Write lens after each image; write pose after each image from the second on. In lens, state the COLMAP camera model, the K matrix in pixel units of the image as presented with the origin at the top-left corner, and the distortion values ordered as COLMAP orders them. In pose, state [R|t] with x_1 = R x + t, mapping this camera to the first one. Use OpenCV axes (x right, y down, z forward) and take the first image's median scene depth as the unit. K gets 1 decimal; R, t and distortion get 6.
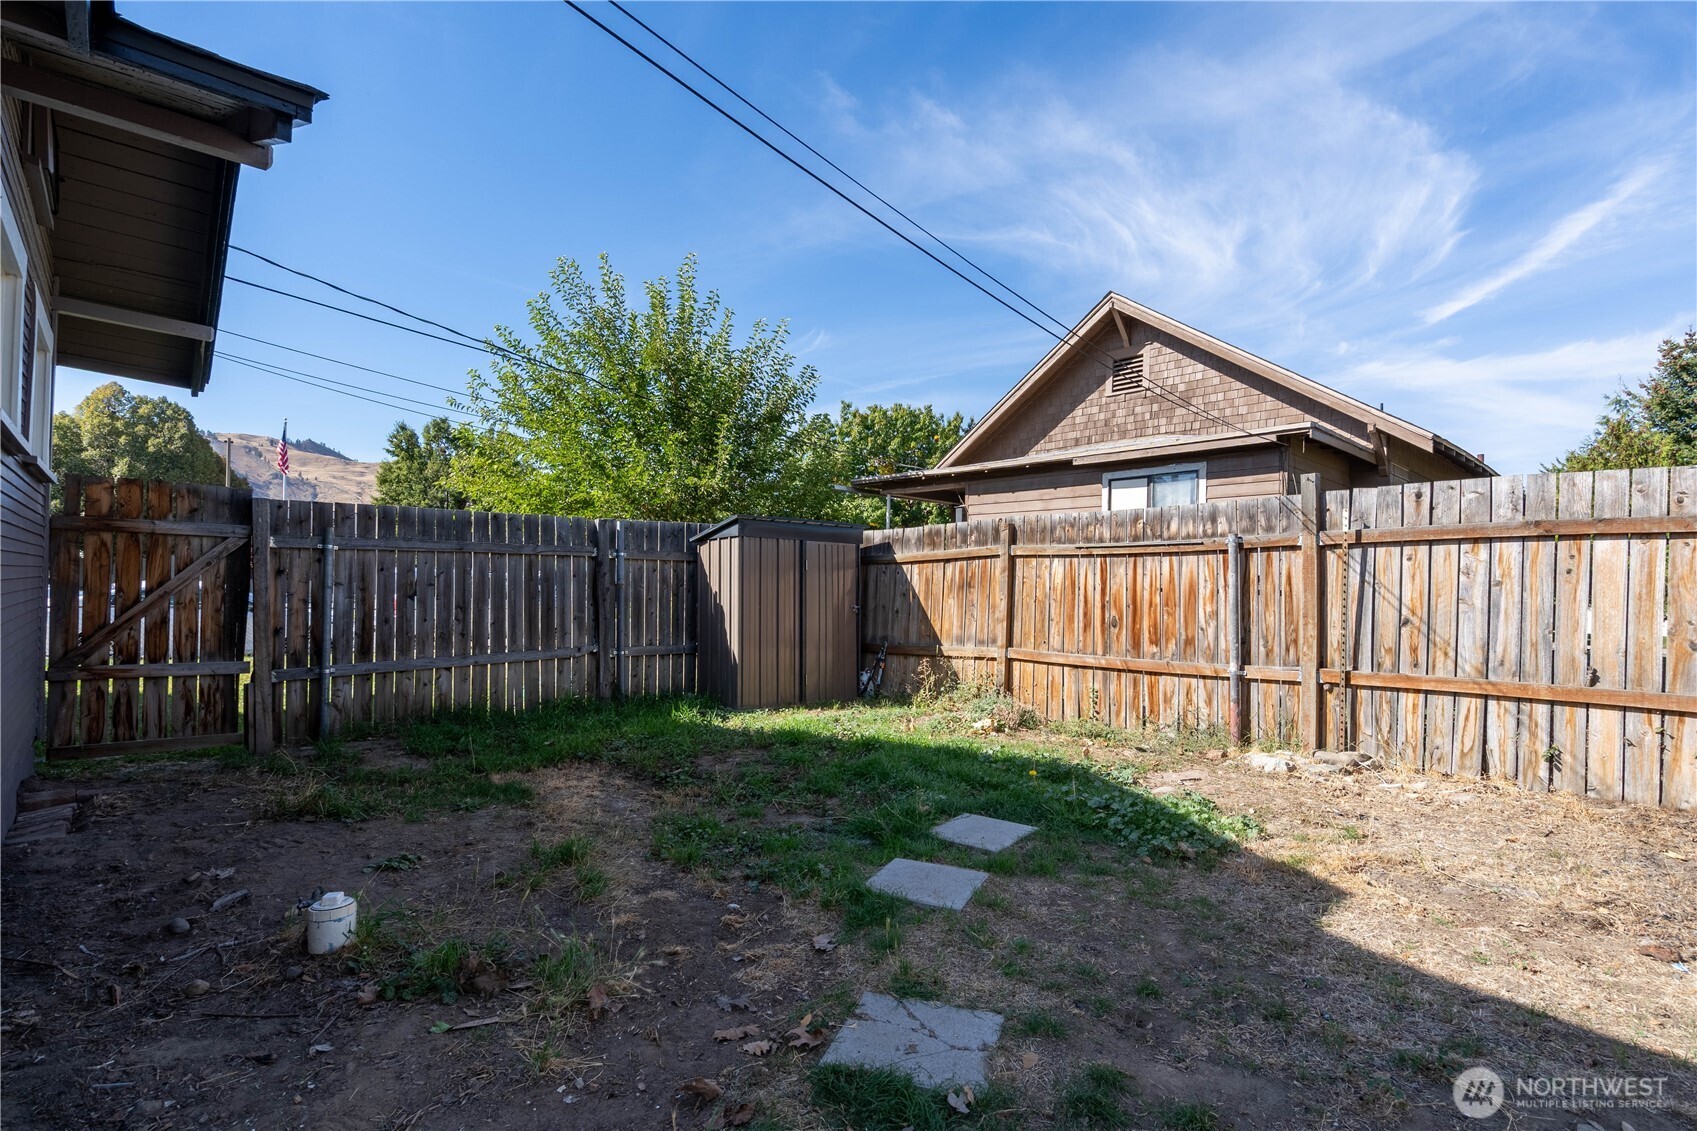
lens RADIAL K [[780.4, 0, 865.1], [0, 780.4, 597.4], [0, 0, 1]] dist [-0.001444, -0.000134]
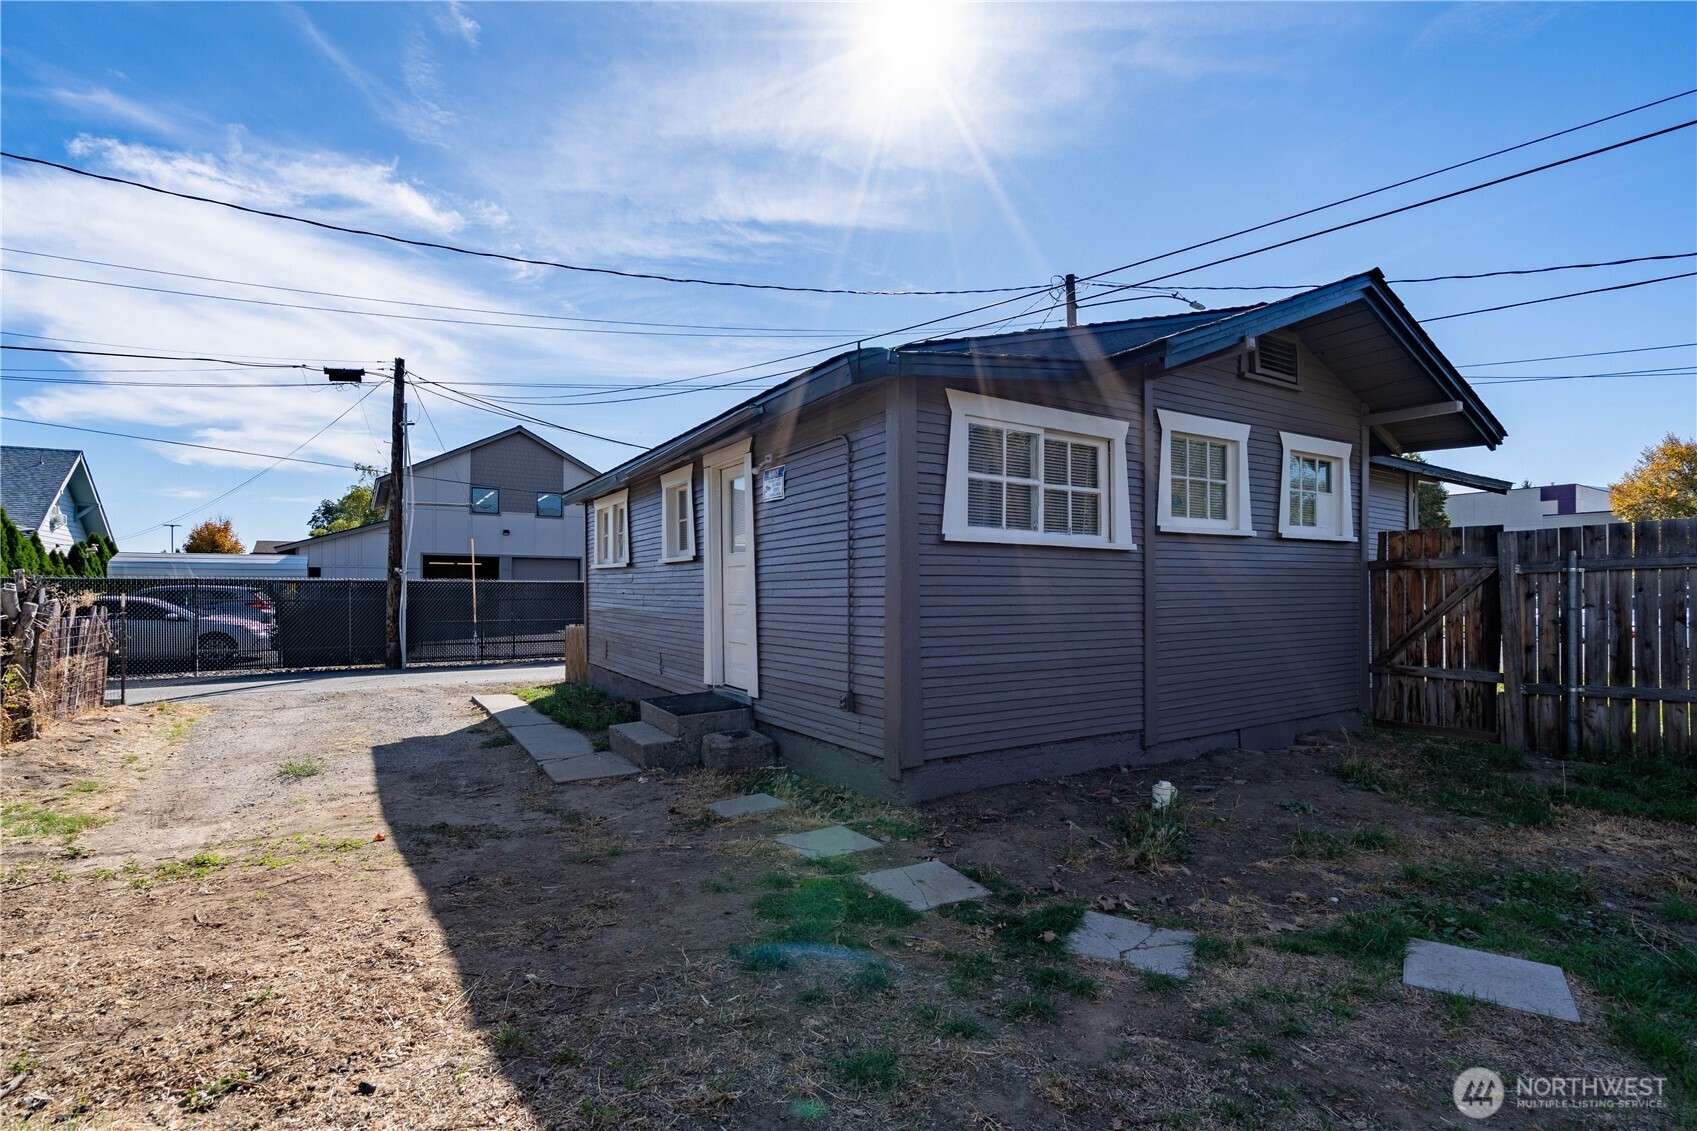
lens RADIAL K [[780.4, 0, 865.1], [0, 780.4, 597.4], [0, 0, 1]] dist [-0.001444, -0.000134]
pose [[-0.173738, -0.016946, -0.984646, 0.543160], [-0.008344, 0.999841, -0.015735, -0.004488], [0.984757, 0.005482, -0.173851, 0.280184]]
